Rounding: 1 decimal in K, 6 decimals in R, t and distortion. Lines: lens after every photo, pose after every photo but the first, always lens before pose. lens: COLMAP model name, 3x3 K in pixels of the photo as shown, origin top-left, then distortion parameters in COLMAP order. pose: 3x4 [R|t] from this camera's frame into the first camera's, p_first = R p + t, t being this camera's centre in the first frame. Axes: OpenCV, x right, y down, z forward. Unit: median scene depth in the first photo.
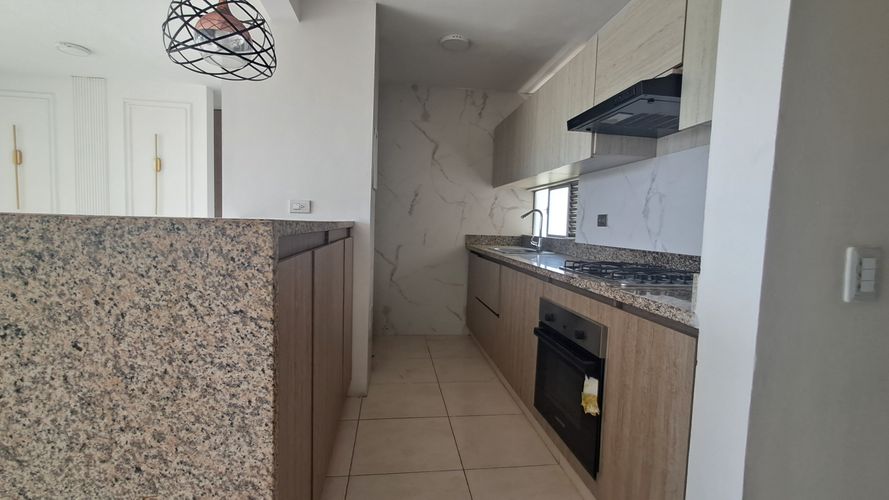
lens RADIAL K [[407.0, 0, 443.4], [0, 407.0, 249.0], [0, 0, 1]] dist [-0.000970, 0.001144]
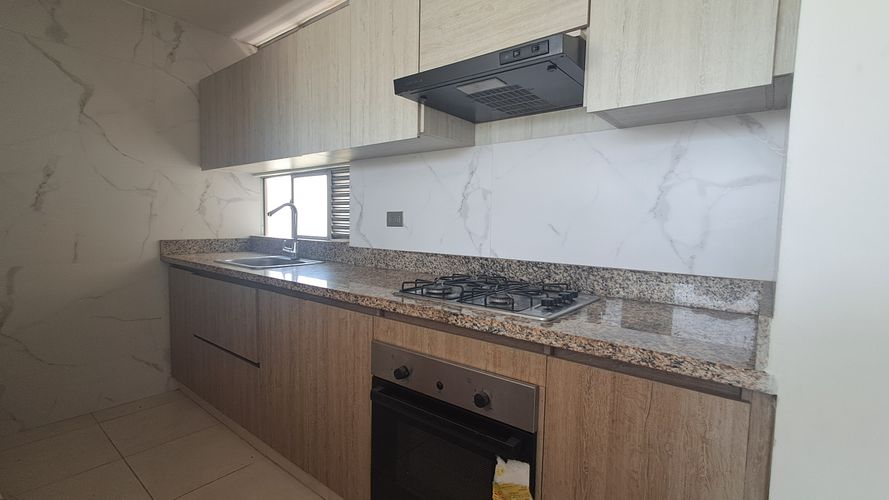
lens RADIAL K [[407.0, 0, 447.7], [0, 407.0, 248.7], [0, 0, 1]] dist [-0.000970, 0.001144]
pose [[0.722709, -0.071762, 0.687417, -0.131441], [0.052203, 0.997422, 0.049241, -0.064172], [-0.689178, 0.000299, 0.724592, 0.474951]]
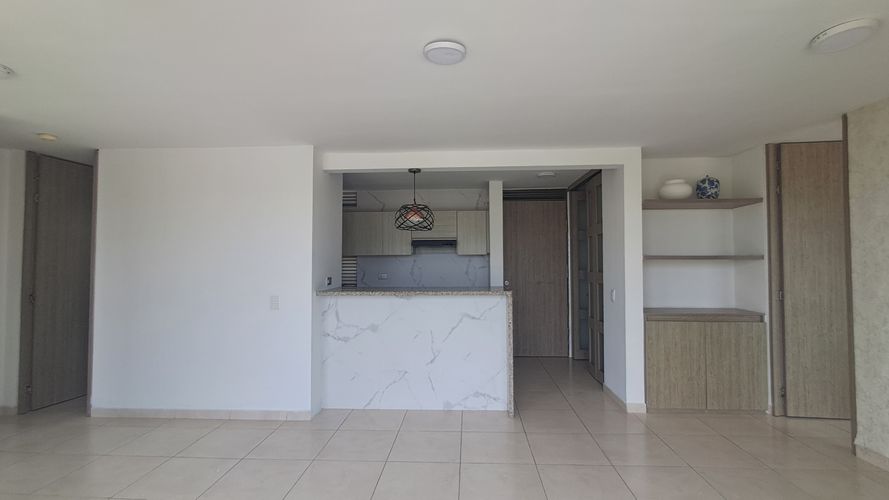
lens RADIAL K [[407.0, 0, 446.6], [0, 407.0, 248.8], [0, 0, 1]] dist [-0.000970, 0.001144]
pose [[0.179931, -0.002520, 0.983676, -2.508816], [0.074373, 0.997169, -0.011049, -0.240005], [-0.980864, 0.075147, 0.179609, 0.304964]]
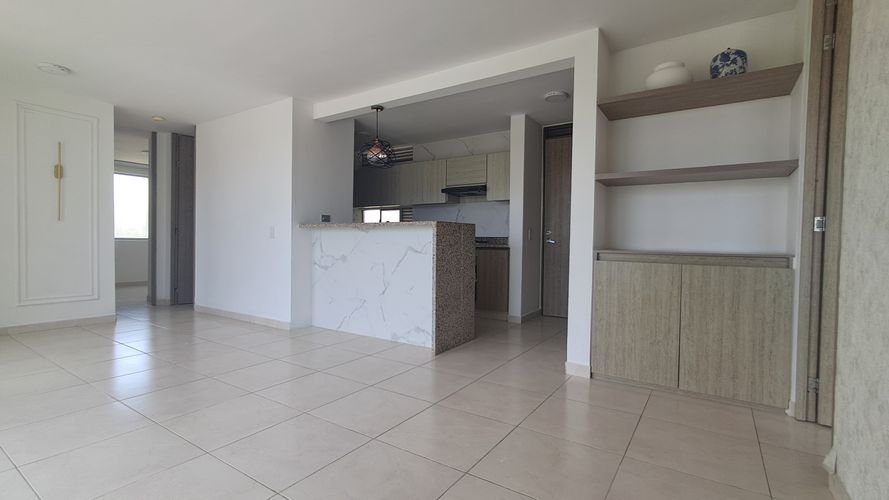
lens RADIAL K [[407.0, 0, 447.6], [0, 407.0, 248.2], [0, 0, 1]] dist [-0.000970, 0.001144]
pose [[0.654283, -0.037579, 0.755316, -1.870055], [0.058639, 0.998279, -0.001128, 0.089970], [-0.753973, 0.045029, 0.655360, -0.854989]]
